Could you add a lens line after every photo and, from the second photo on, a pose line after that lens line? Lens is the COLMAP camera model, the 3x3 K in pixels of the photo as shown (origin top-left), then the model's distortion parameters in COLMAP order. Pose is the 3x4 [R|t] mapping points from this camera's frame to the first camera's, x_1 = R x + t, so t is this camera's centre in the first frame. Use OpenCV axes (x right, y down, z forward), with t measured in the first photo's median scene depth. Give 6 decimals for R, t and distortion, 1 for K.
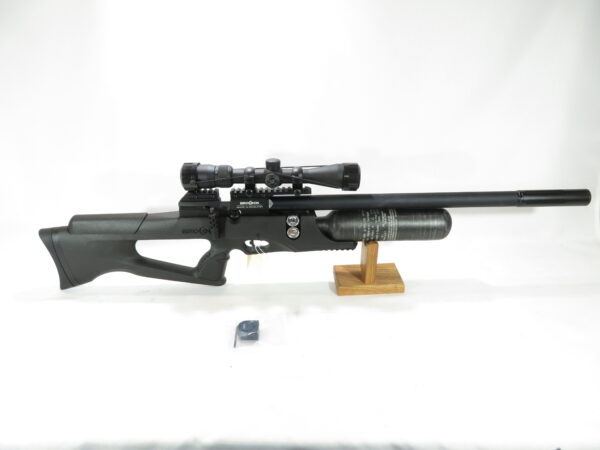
lens RADIAL K [[434.1, 0, 300.0], [0, 434.1, 225.0], [0, 0, 1]] dist [-0.001982, 0.002567]
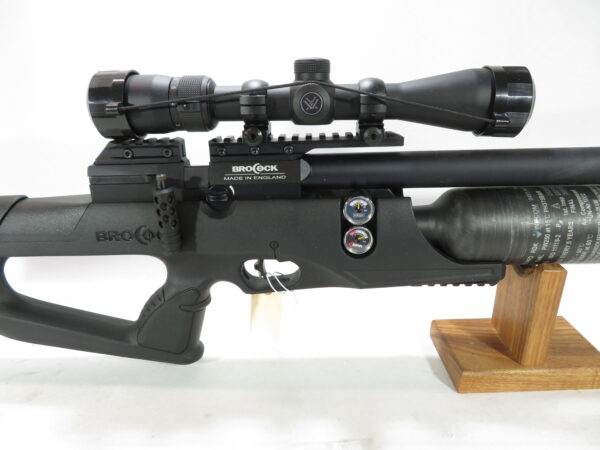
lens RADIAL K [[434.1, 0, 300.0], [0, 434.1, 225.0], [0, 0, 1]] dist [-0.001982, 0.002567]
pose [[0.999072, 0.002355, -0.043010, -0.053669], [-0.006886, 0.994395, -0.105503, 0.046967], [0.042521, 0.105701, 0.993488, 0.584831]]
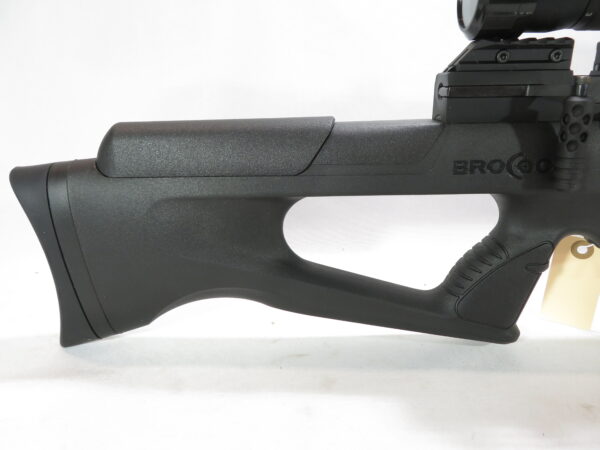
lens RADIAL K [[434.1, 0, 300.0], [0, 434.1, 225.0], [0, 0, 1]] dist [-0.001982, 0.002567]
pose [[0.999585, 0.008380, -0.027554, -0.371490], [-0.011729, 0.992246, -0.123731, 0.097323], [0.026304, 0.124003, 0.991933, 0.683283]]
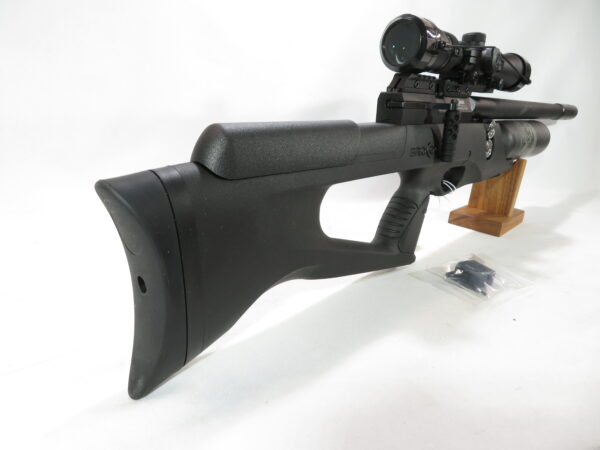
lens RADIAL K [[434.1, 0, 300.0], [0, 434.1, 225.0], [0, 0, 1]] dist [-0.001982, 0.002567]
pose [[0.680931, -0.158345, 0.715025, -0.725815], [0.248912, 0.968262, -0.022618, 0.074751], [-0.688750, 0.193379, 0.698733, 0.751479]]
